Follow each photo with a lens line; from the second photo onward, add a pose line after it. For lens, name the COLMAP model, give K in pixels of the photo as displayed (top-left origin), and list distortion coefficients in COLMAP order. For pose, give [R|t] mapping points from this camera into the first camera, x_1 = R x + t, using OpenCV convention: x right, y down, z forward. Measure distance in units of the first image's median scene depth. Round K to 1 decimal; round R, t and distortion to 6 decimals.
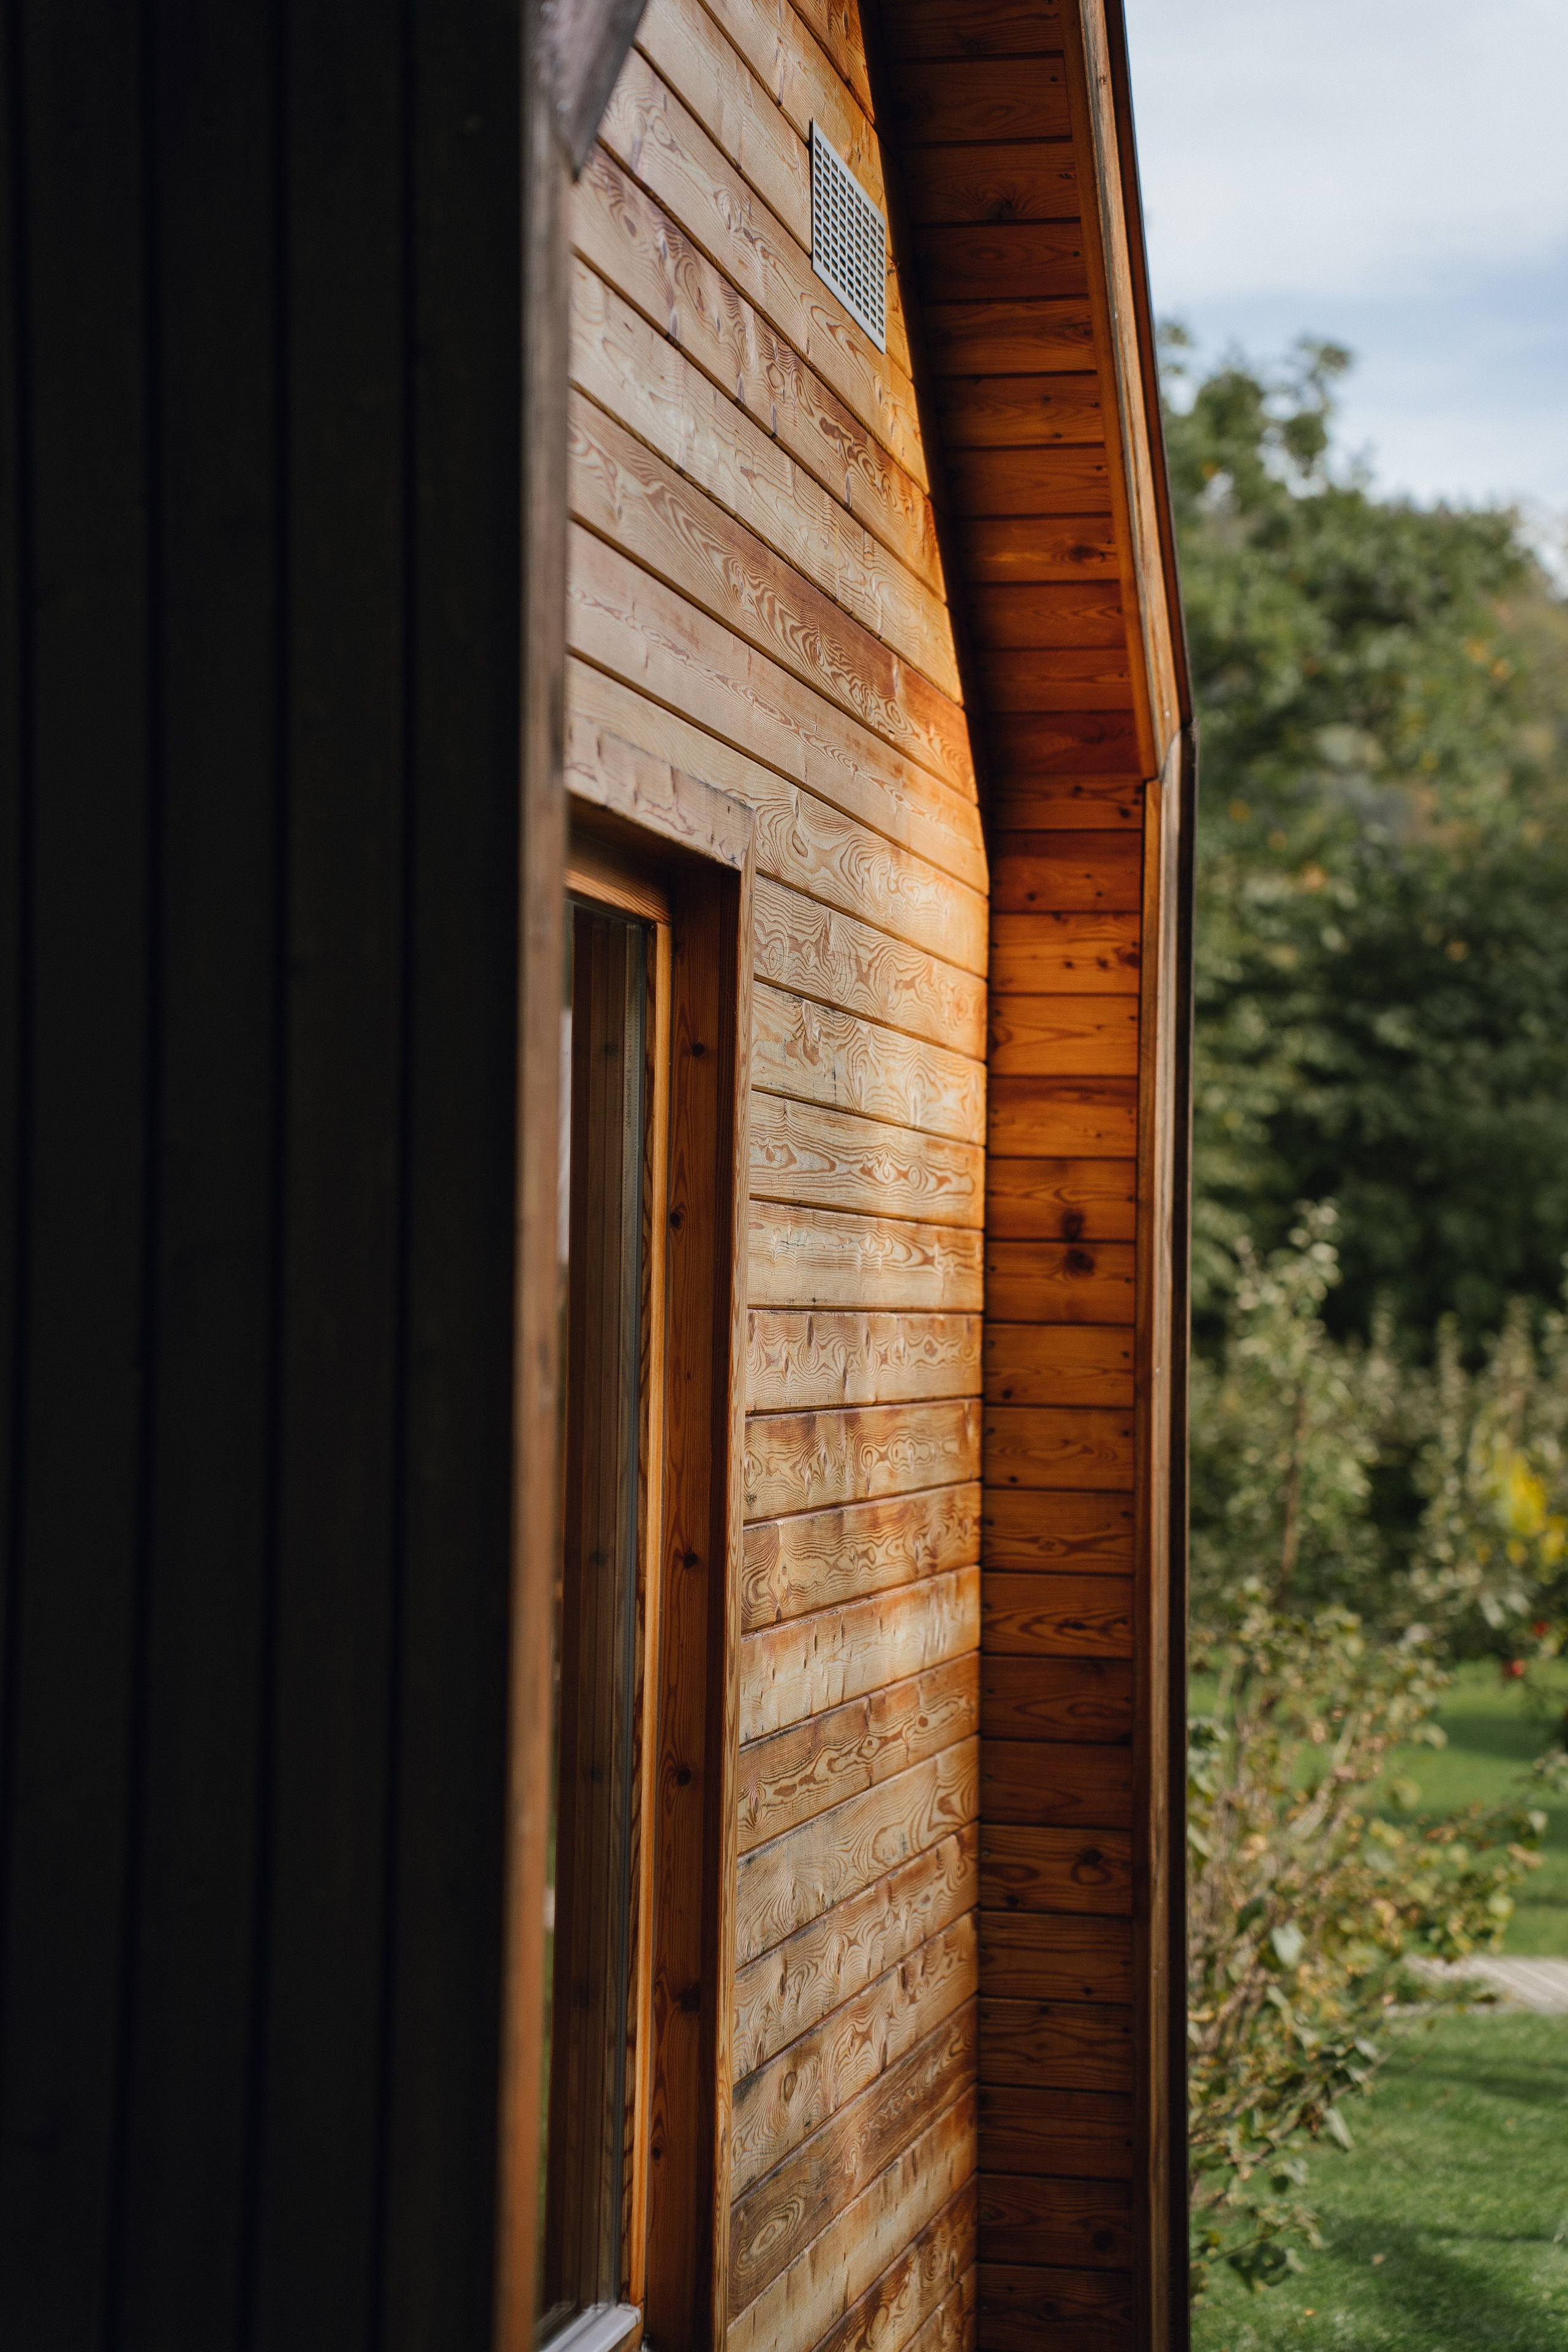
lens RADIAL K [[4792.0, 0, 786.3], [0, 4792.0, 1188.1], [0, 0, 1]] dist [0.555675, 0.648637]
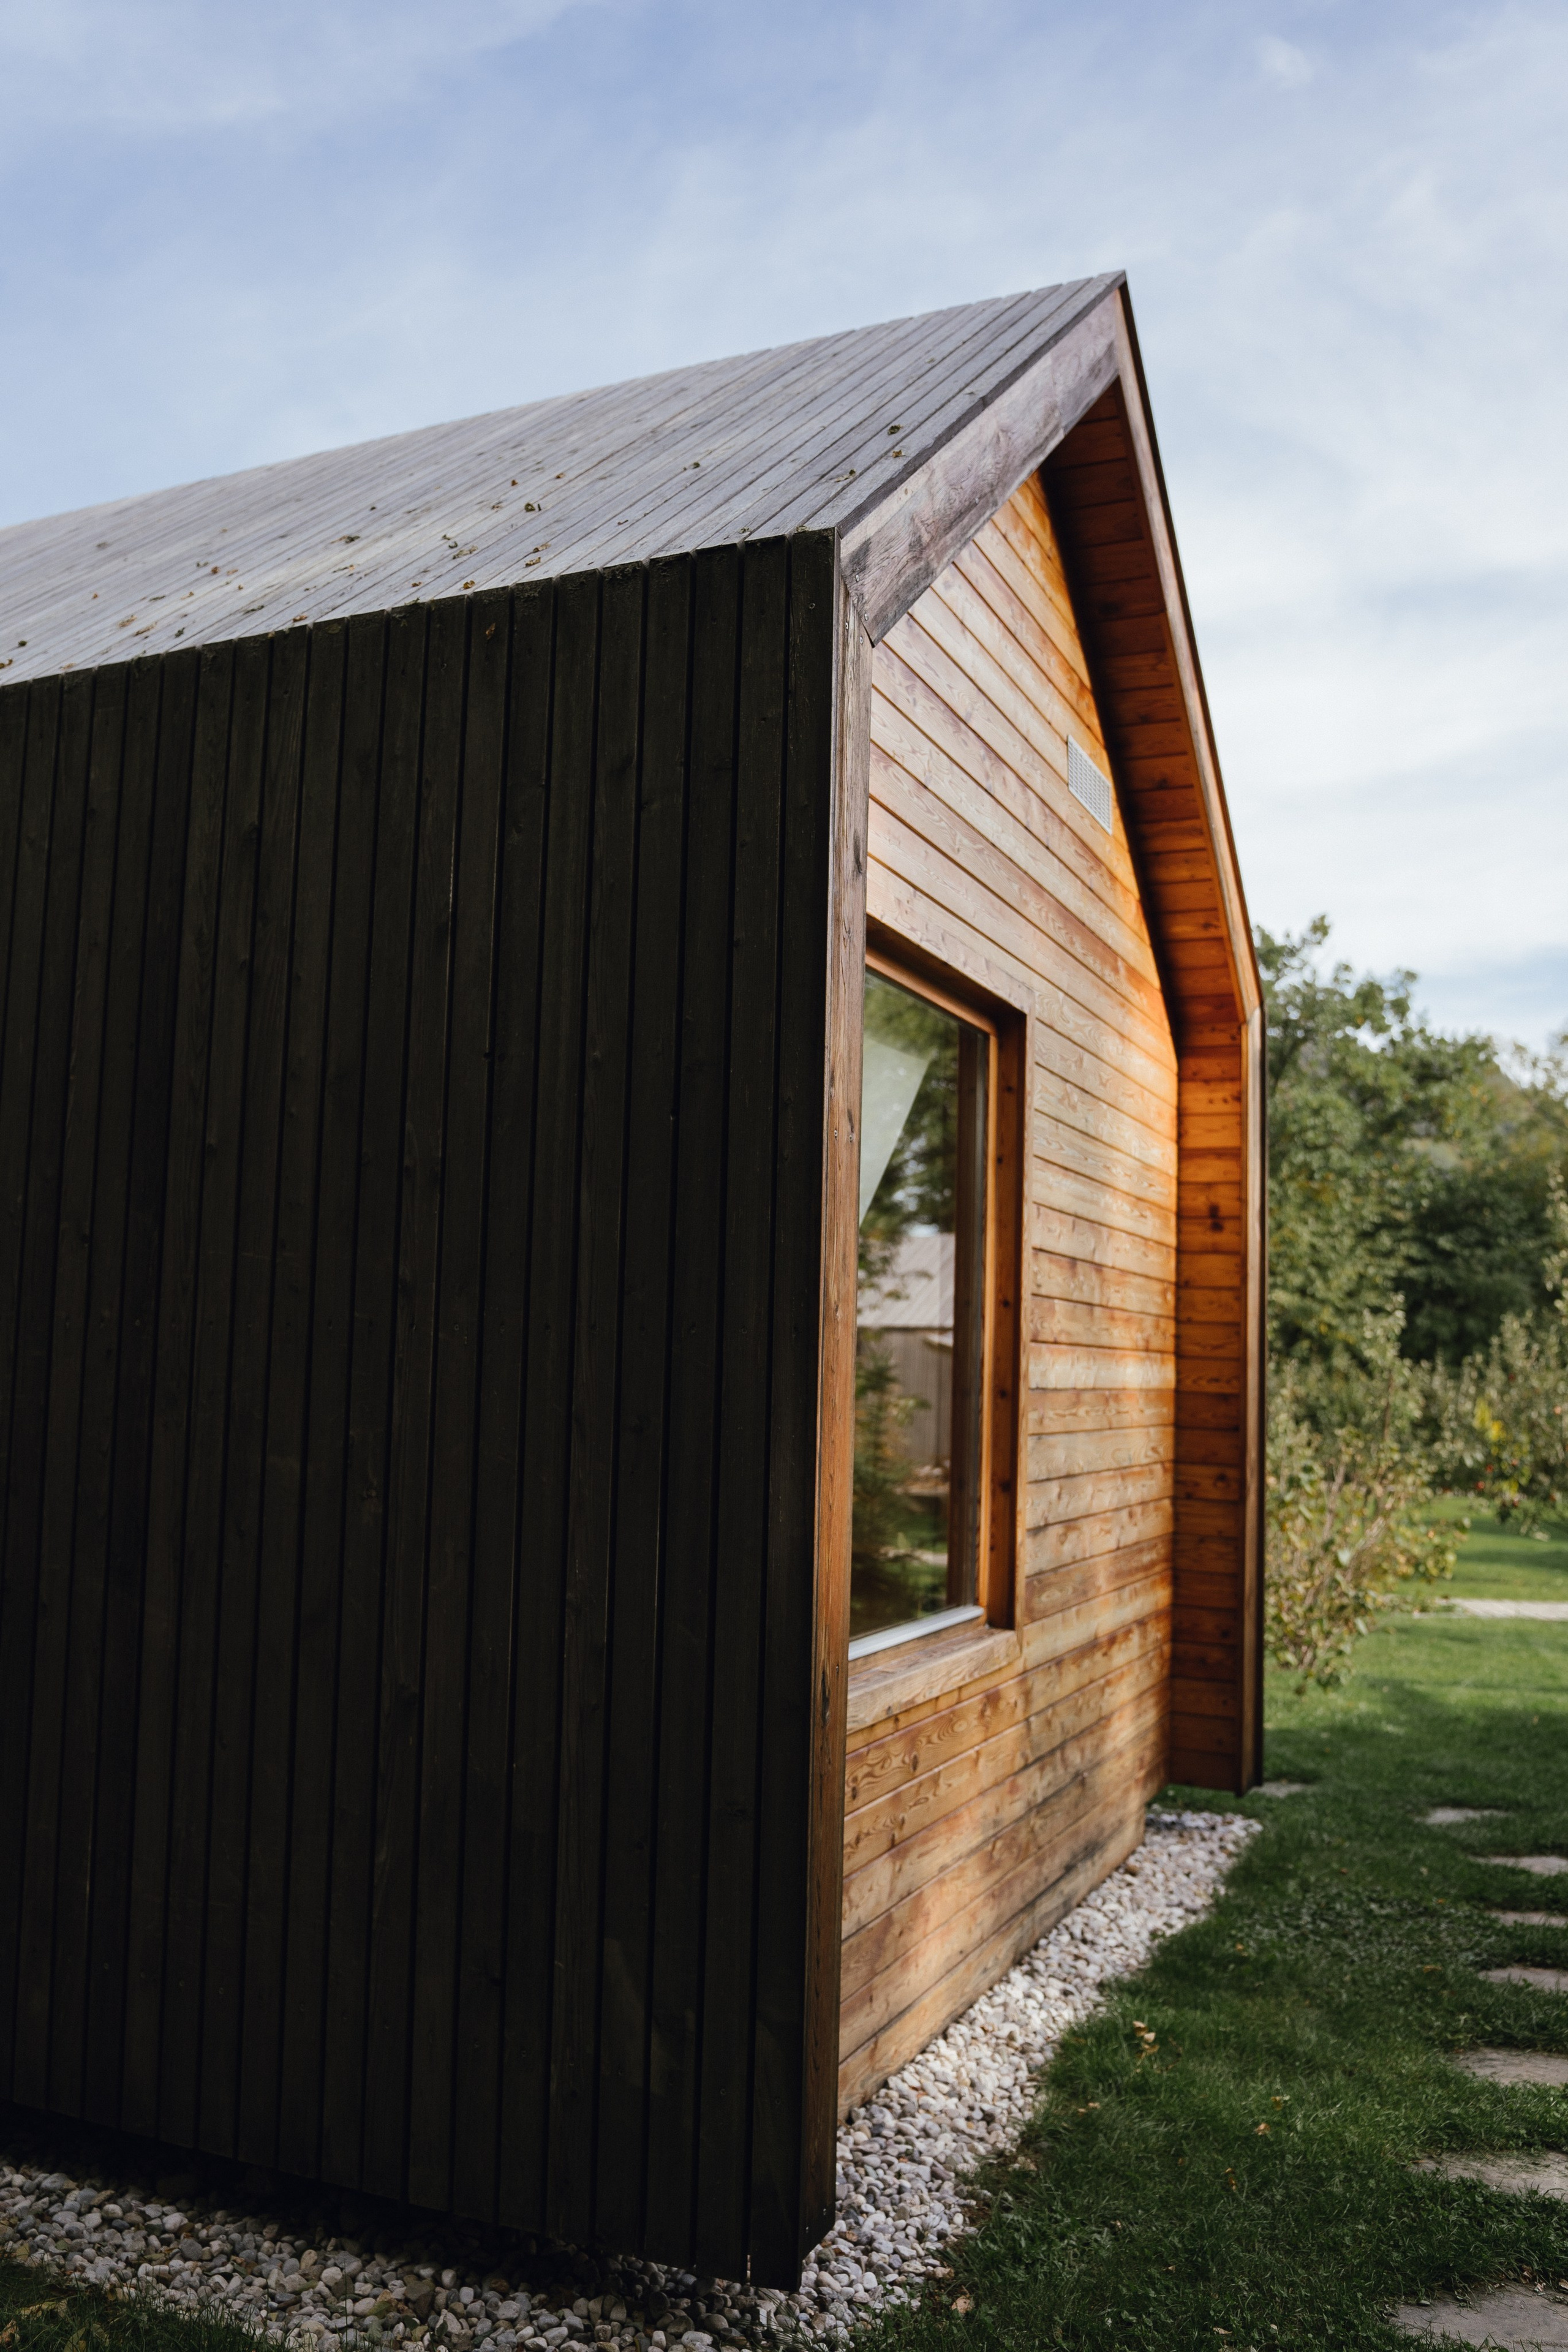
lens RADIAL K [[1874.5, 0, 784.0], [0, 1874.5, 1176.0], [0, 0, 1]] dist [-0.102830, 0.075086]
pose [[0.973069, -0.008901, -0.230340, 0.067250], [-0.011458, 0.996151, -0.086901, 0.075052], [0.230227, 0.087200, 0.969222, 0.061725]]
